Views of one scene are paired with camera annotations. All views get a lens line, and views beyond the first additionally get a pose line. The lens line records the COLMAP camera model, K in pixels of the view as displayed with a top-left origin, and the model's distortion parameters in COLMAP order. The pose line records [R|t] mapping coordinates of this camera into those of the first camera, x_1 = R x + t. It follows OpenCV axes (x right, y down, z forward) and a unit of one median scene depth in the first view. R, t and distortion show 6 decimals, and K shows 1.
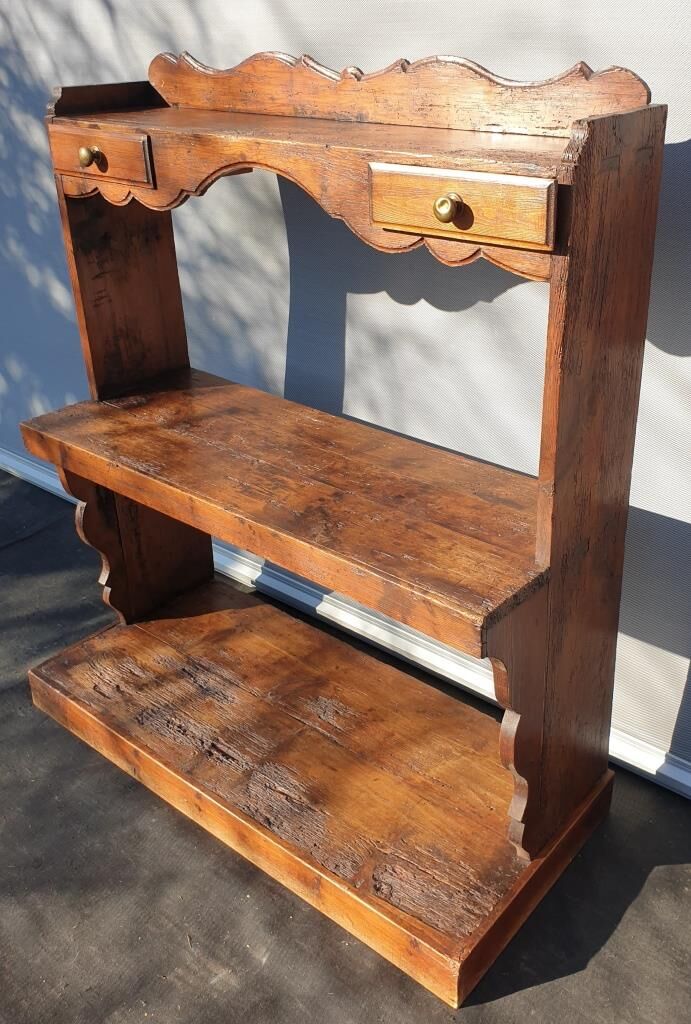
lens RADIAL K [[981.6, 0, 375.5], [0, 981.6, 462.7], [0, 0, 1]] dist [0.044935, 0.000000]
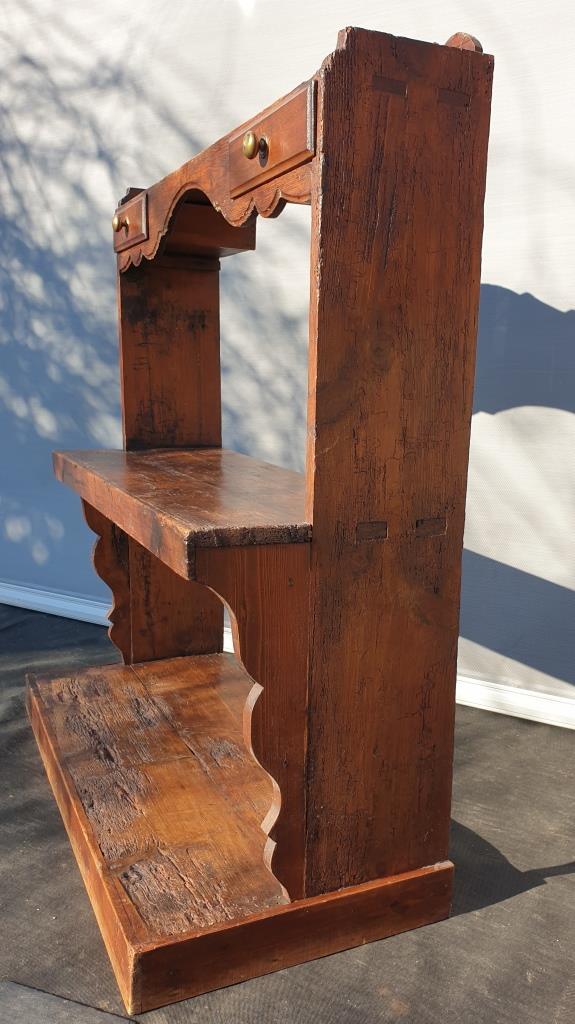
lens RADIAL K [[859.1, 0, 299.8], [0, 859.1, 540.7], [0, 0, 1]] dist [0.057410, -0.014516]
pose [[0.899507, 0.119421, -0.420268, 0.432050], [-0.216200, 0.957555, -0.190644, 0.235657], [0.379663, 0.262348, 0.887147, 0.239412]]
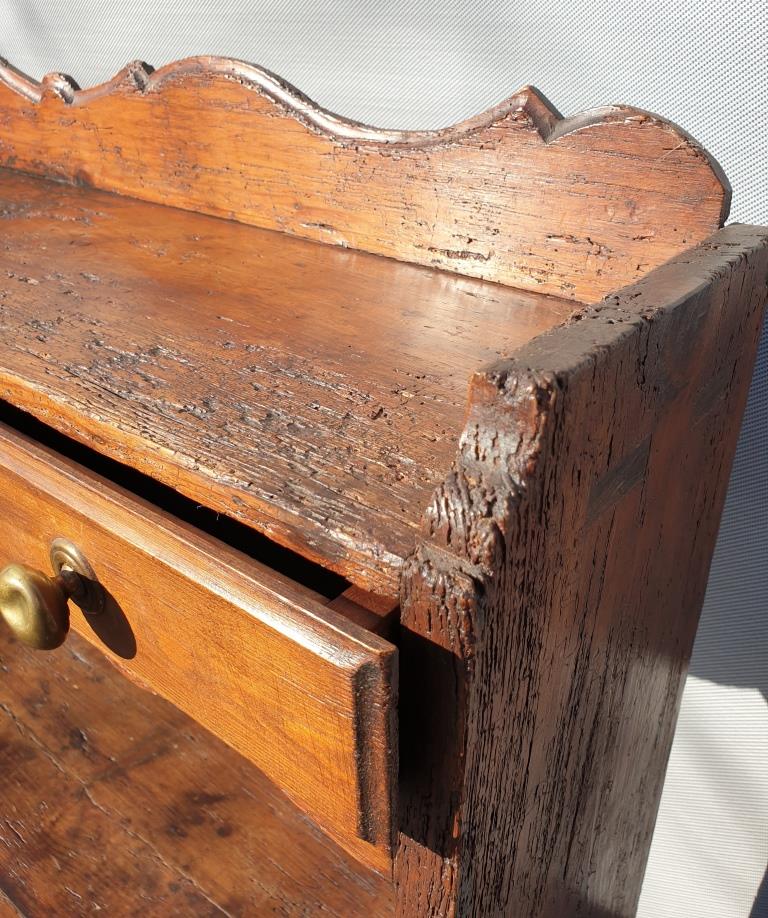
lens RADIAL K [[811.4, 0, 387.8], [0, 811.4, 415.2], [0, 0, 1]] dist [0.023473, -0.017215]
pose [[0.999460, 0.018763, 0.026966, 0.125890], [-0.019500, 0.999436, 0.027347, -0.244882], [-0.026437, -0.027858, 0.999262, 0.586486]]
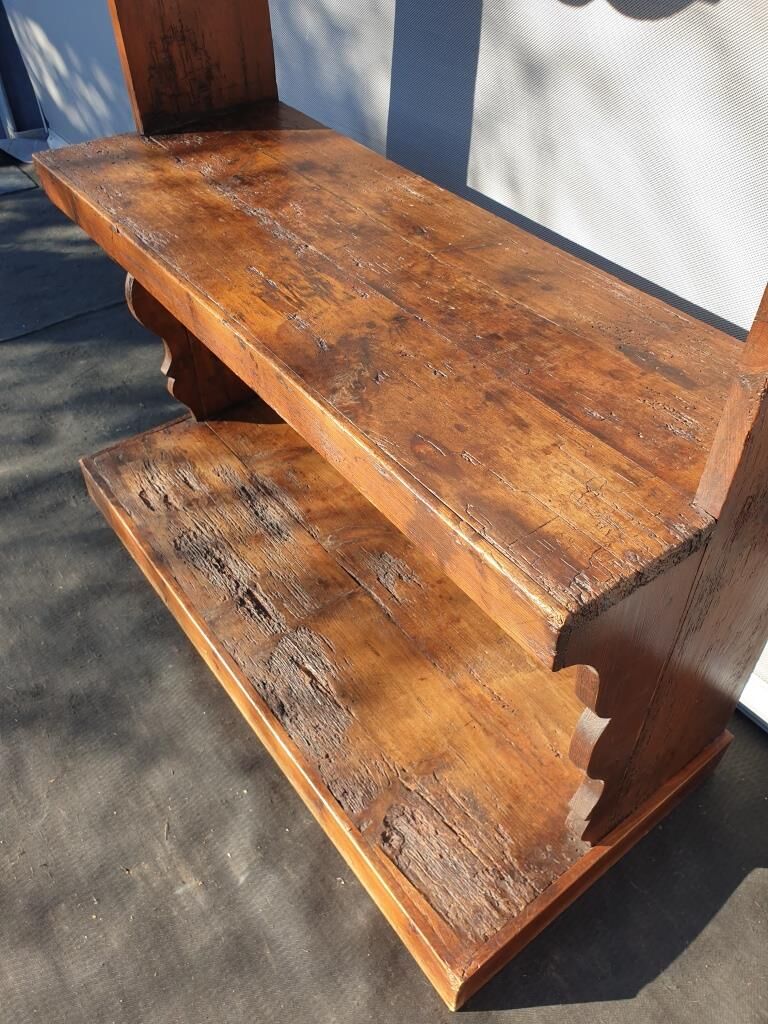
lens RADIAL K [[810.1, 0, 385.1], [0, 810.1, 522.7], [0, 0, 1]] dist [0.008166, -0.005948]
pose [[0.971888, 0.171137, -0.161698, 0.059408], [-0.106980, 0.932776, 0.344216, -0.024357], [0.209736, -0.317241, 0.924861, 0.457664]]
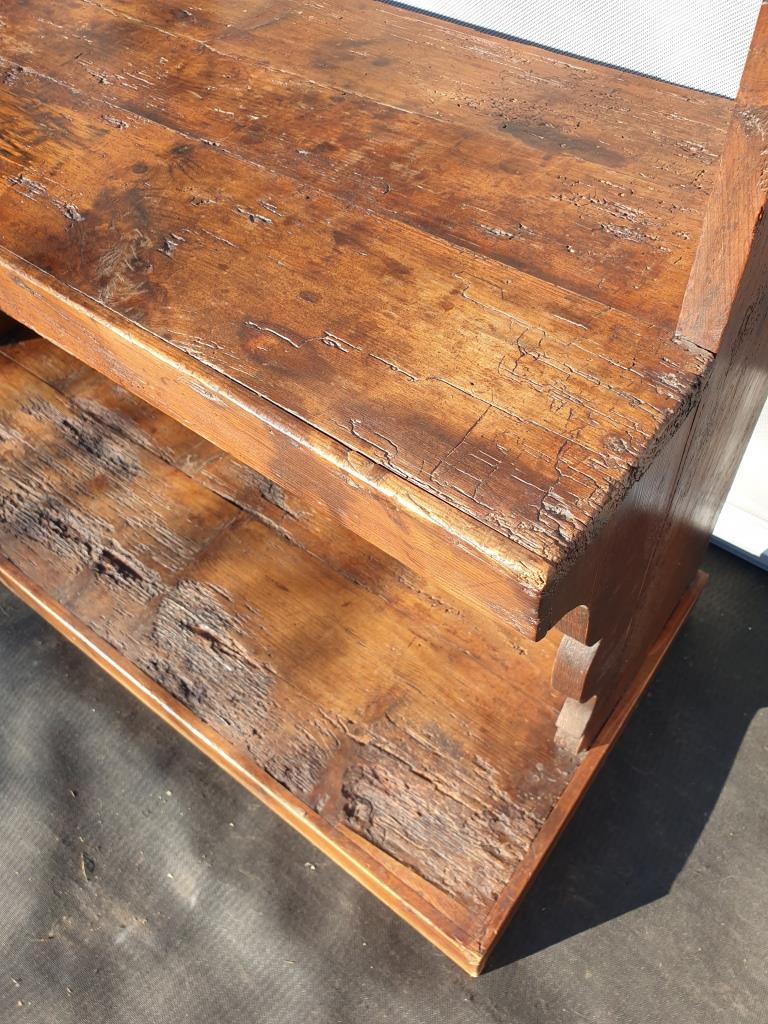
lens RADIAL K [[810.1, 0, 400.5], [0, 810.1, 513.2], [0, 0, 1]] dist [0.008166, -0.005948]
pose [[0.997967, -0.063141, -0.008651, 0.049117], [0.059175, 0.867654, 0.493635, 0.000923], [-0.023663, -0.493143, 0.869626, 0.601033]]
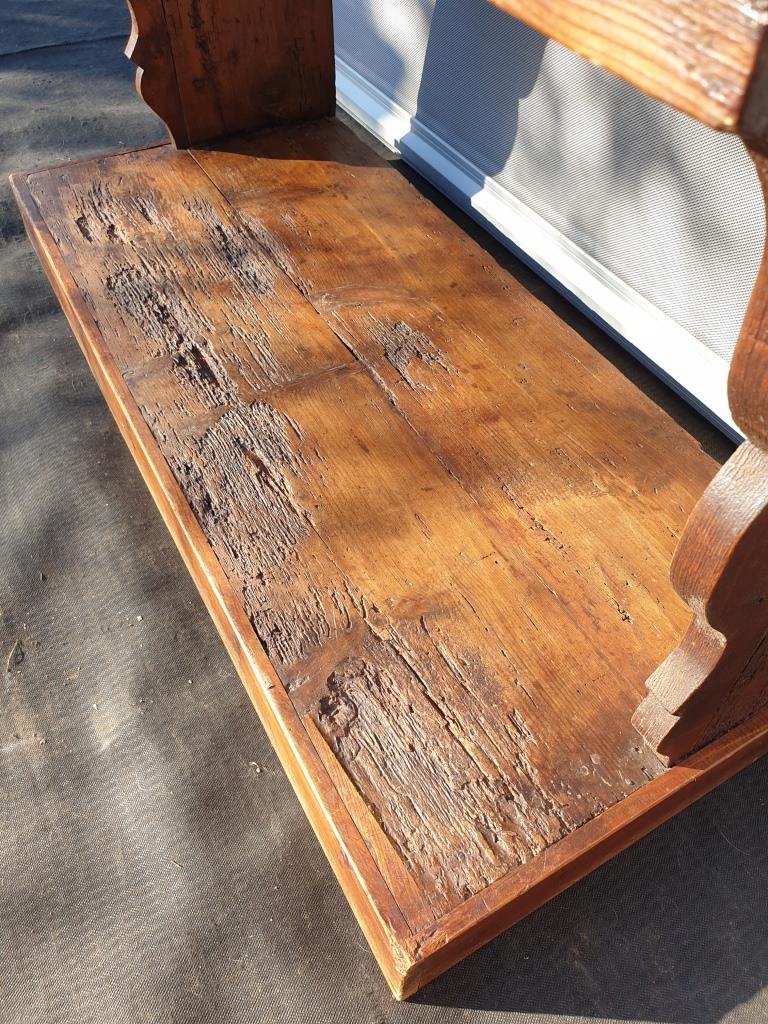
lens RADIAL K [[810.1, 0, 394.8], [0, 810.1, 506.3], [0, 0, 1]] dist [0.008166, -0.005948]
pose [[0.934458, 0.294691, -0.199862, 0.077991], [-0.188858, 0.886030, 0.423420, 0.163484], [0.301862, -0.357923, 0.883612, 0.662736]]
